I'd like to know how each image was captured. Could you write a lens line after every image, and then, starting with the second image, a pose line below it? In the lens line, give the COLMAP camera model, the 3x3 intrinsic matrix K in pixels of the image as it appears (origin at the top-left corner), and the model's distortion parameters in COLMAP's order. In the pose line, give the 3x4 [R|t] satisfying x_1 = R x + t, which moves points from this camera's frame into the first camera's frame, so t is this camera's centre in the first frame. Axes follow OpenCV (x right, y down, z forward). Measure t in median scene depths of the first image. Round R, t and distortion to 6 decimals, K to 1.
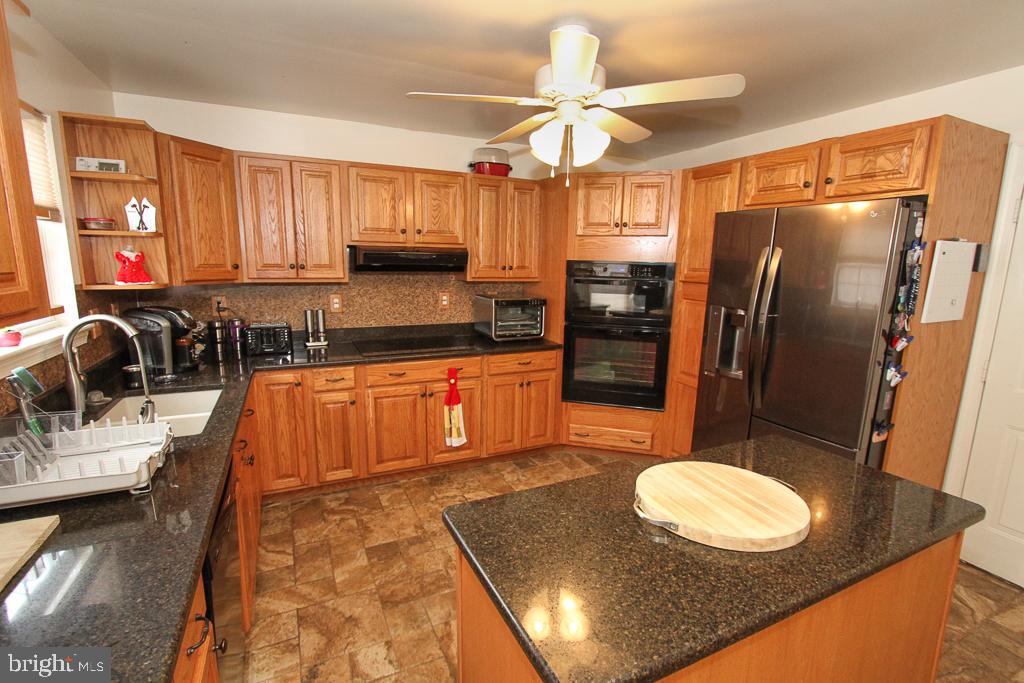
lens RADIAL K [[471.3, 0, 513.7], [0, 471.3, 346.0], [0, 0, 1]] dist [-0.015100, 0.000996]
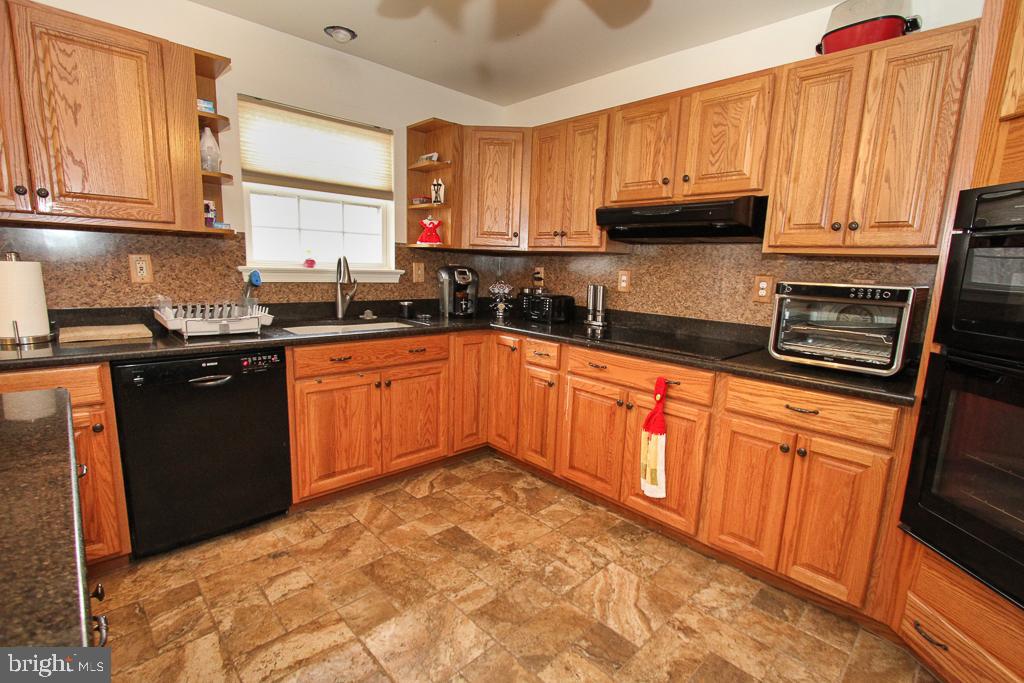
lens RADIAL K [[471.3, 0, 513.7], [0, 471.3, 346.0], [0, 0, 1]] dist [-0.015100, 0.000996]
pose [[0.314744, 0.154405, -0.936534, 0.423363], [-0.202256, 0.974930, 0.092763, -0.015872], [0.927378, 0.160223, 0.338082, 0.594227]]
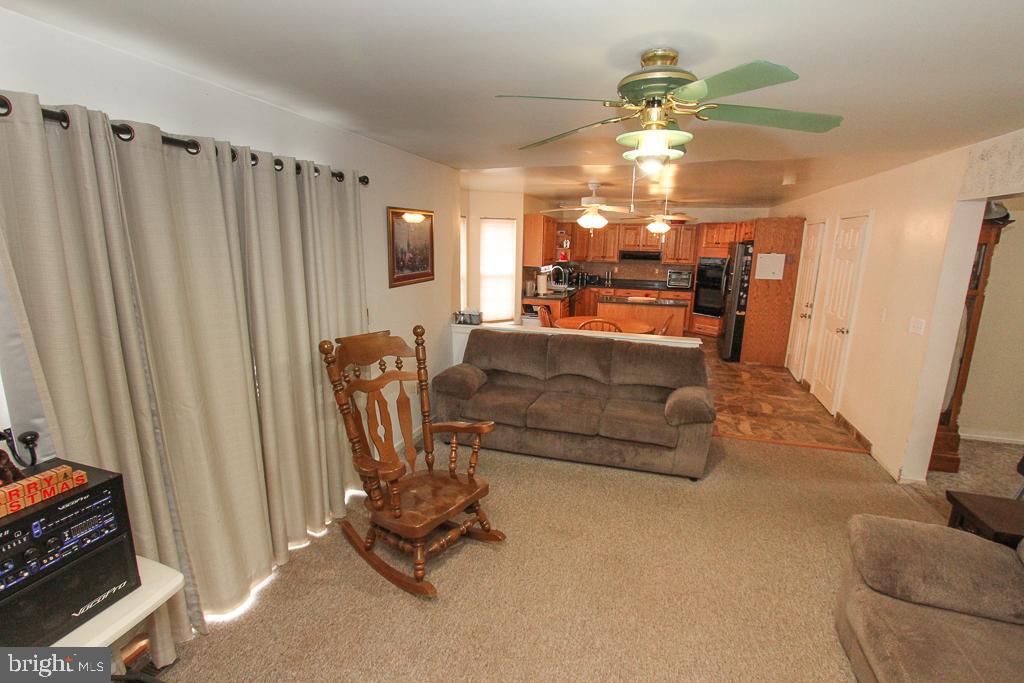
lens RADIAL K [[477.6, 0, 512.0], [0, 477.6, 341.5], [0, 0, 1]] dist [0.000570, 0.000361]
pose [[0.739996, 0.137818, -0.658341, 1.254828], [-0.129215, 0.989680, 0.061939, 0.269888], [0.660083, 0.039232, 0.750167, -1.767540]]
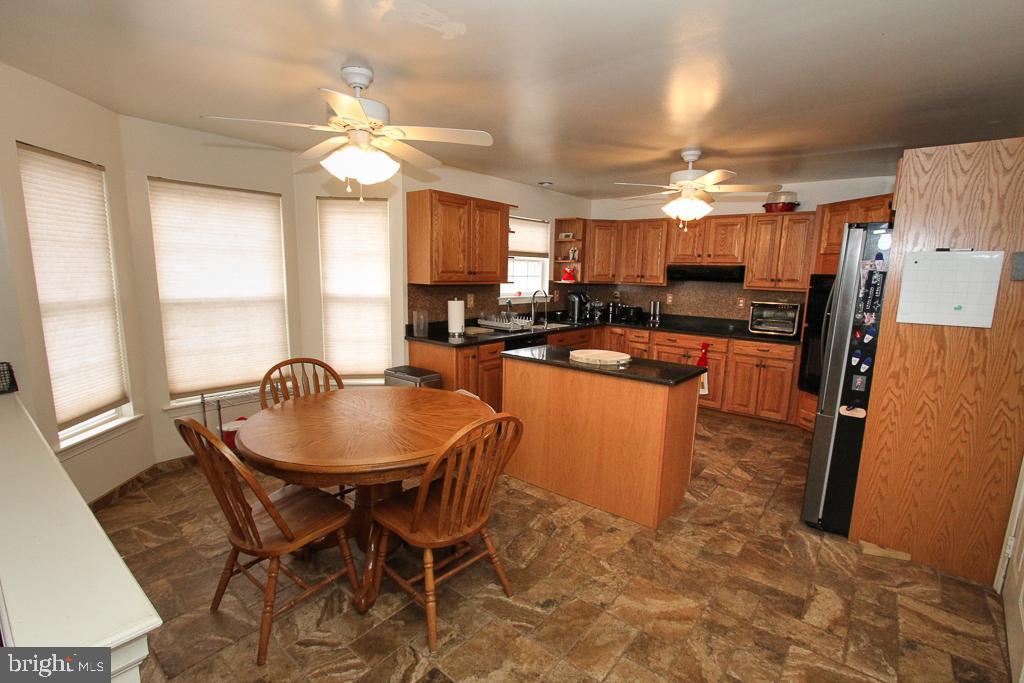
lens RADIAL K [[473.5, 0, 518.0], [0, 473.5, 348.7], [0, 0, 1]] dist [-0.002357, 0.000030]
pose [[0.431131, 0.141158, -0.891179, 1.021225], [-0.178648, 0.981488, 0.069037, 0.070322], [0.884427, 0.129444, 0.448367, -0.245791]]
